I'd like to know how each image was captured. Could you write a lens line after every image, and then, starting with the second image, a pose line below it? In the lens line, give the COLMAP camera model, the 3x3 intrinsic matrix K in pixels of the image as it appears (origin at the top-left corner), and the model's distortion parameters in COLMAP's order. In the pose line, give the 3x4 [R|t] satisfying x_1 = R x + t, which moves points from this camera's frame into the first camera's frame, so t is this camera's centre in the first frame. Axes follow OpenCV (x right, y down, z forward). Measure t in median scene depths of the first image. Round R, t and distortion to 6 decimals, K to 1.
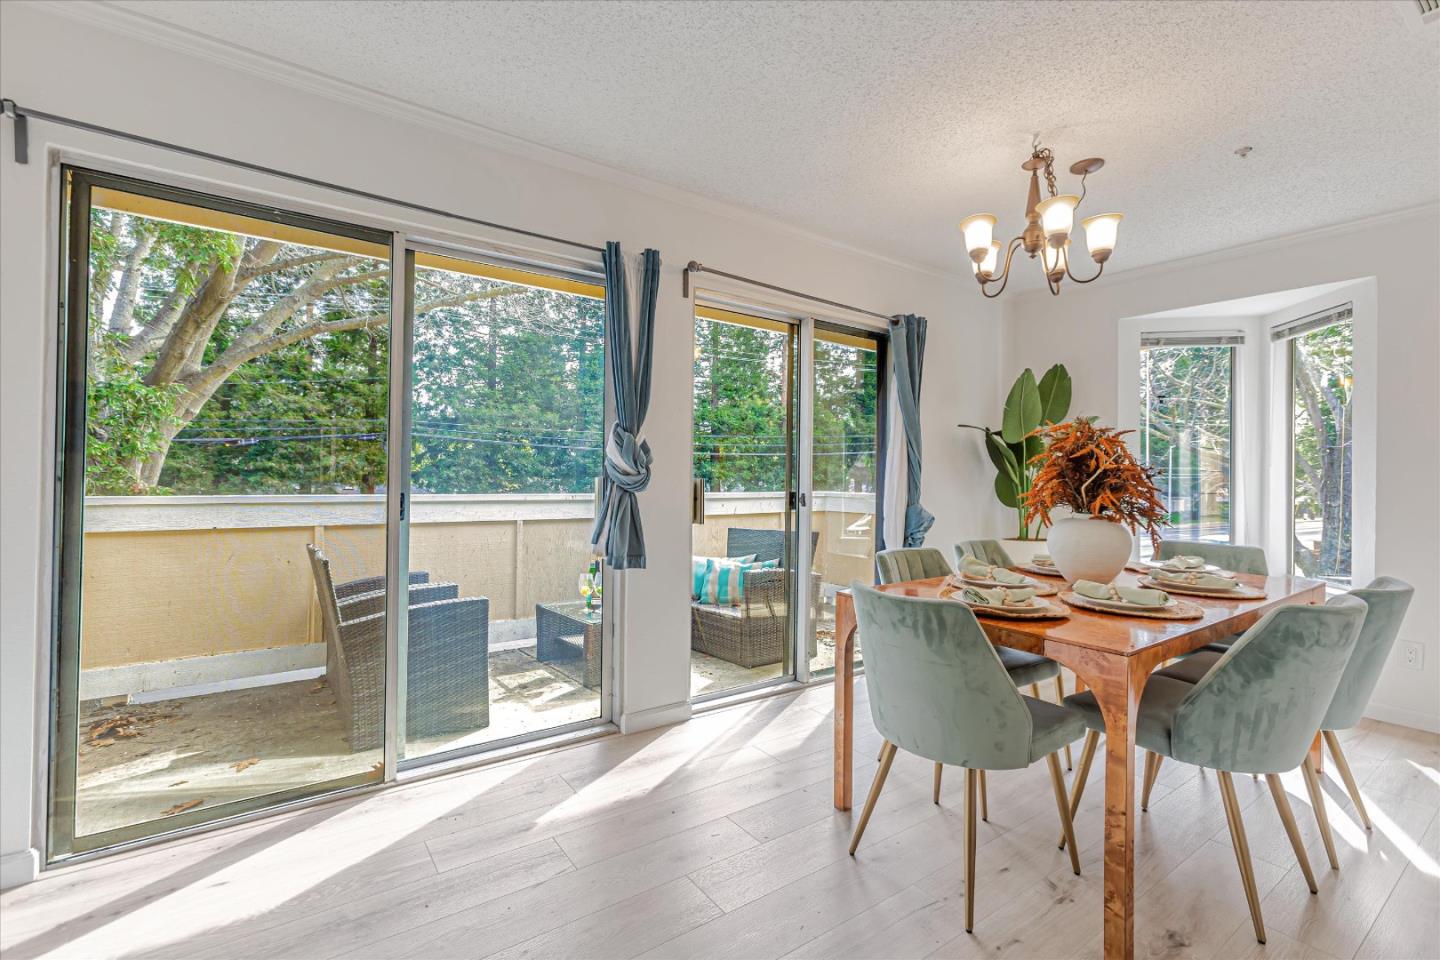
lens RADIAL K [[642.4, 0, 707.8], [0, 642.4, 474.4], [0, 0, 1]] dist [0.002051, 0.000720]
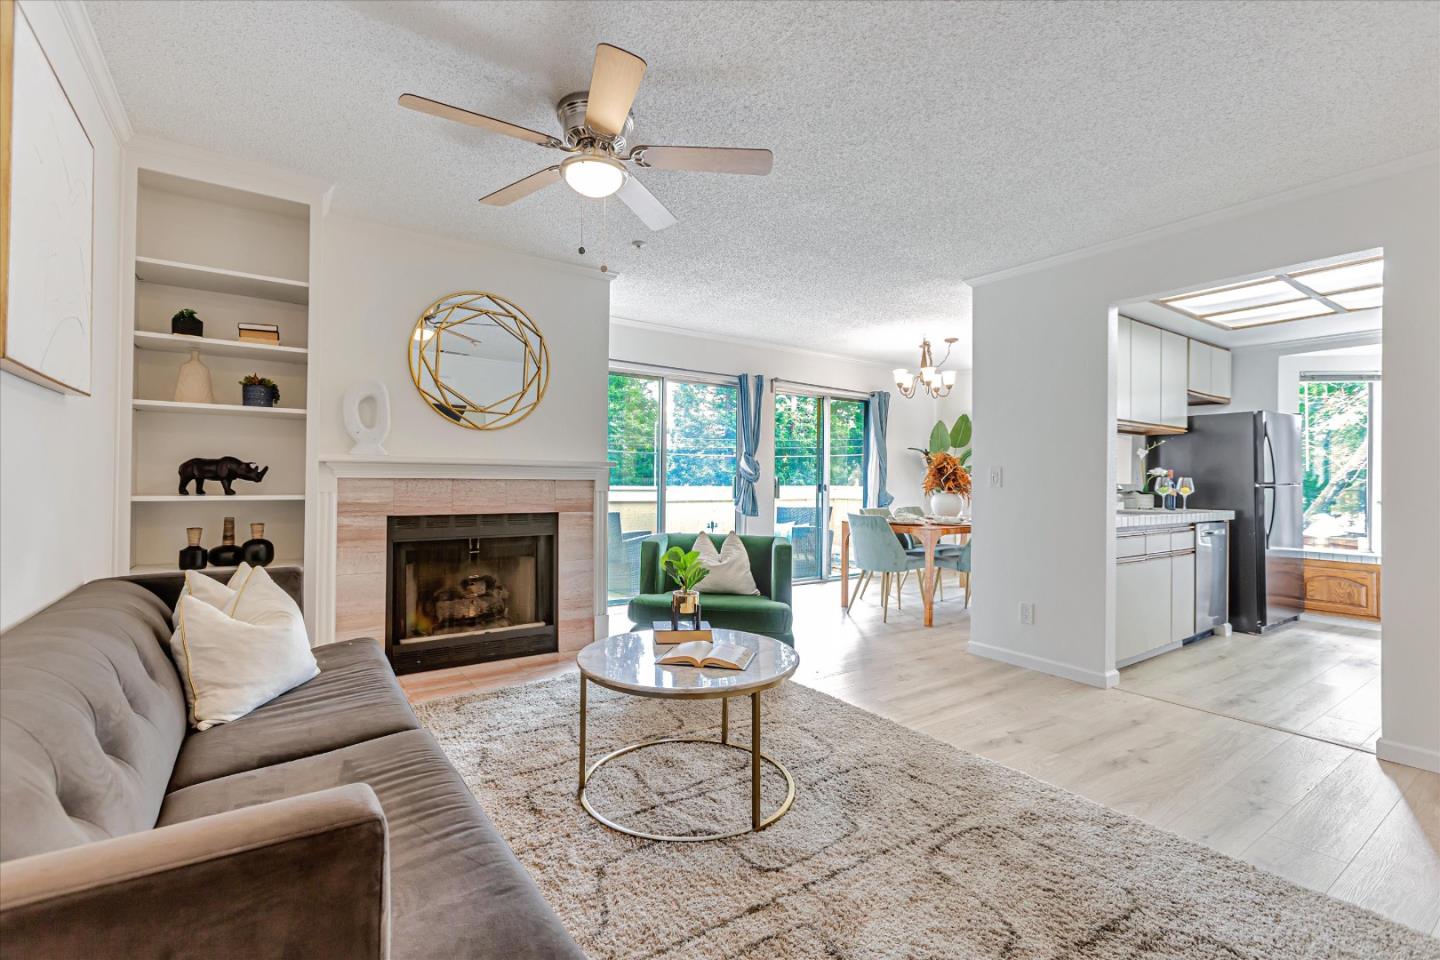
lens RADIAL K [[642.4, 0, 707.8], [0, 642.4, 474.4], [0, 0, 1]] dist [0.002051, 0.000720]
pose [[0.999950, -0.002890, -0.009546, -0.101650], [0.002879, 0.999995, -0.001199, -0.000211], [0.009550, 0.001171, 0.999954, -0.512136]]
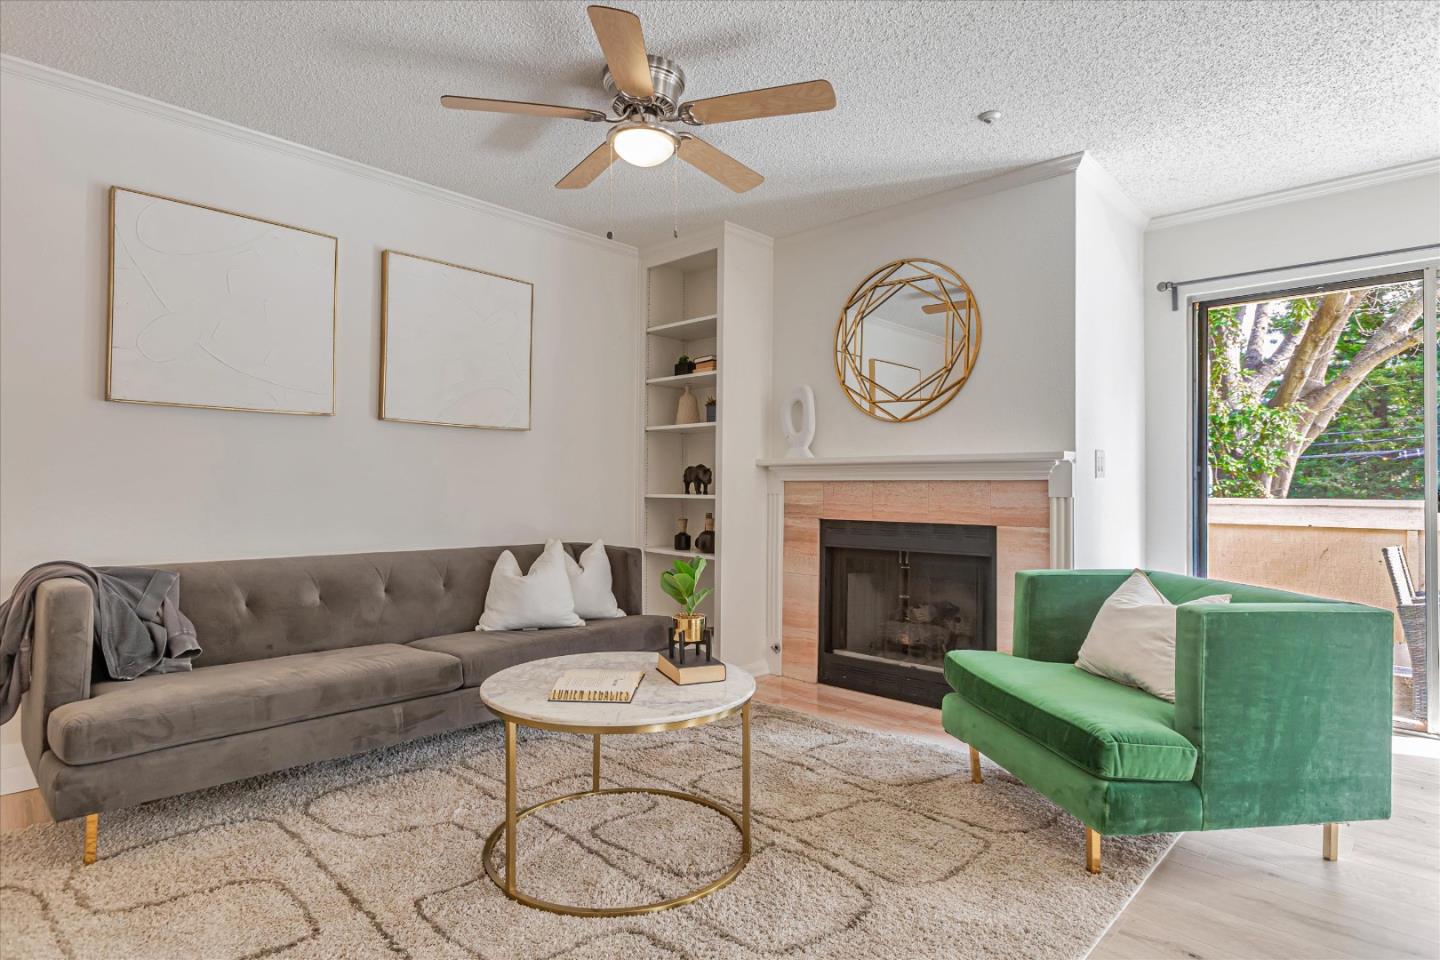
lens RADIAL K [[768.3, 0, 717.7], [0, 768.3, 475.3], [0, 0, 1]] dist [0.001721, 0.000846]
pose [[0.203987, -0.028472, -0.978560, 0.220509], [0.001276, 0.999584, -0.028817, 0.014924], [0.978973, 0.004630, 0.203938, -0.198744]]
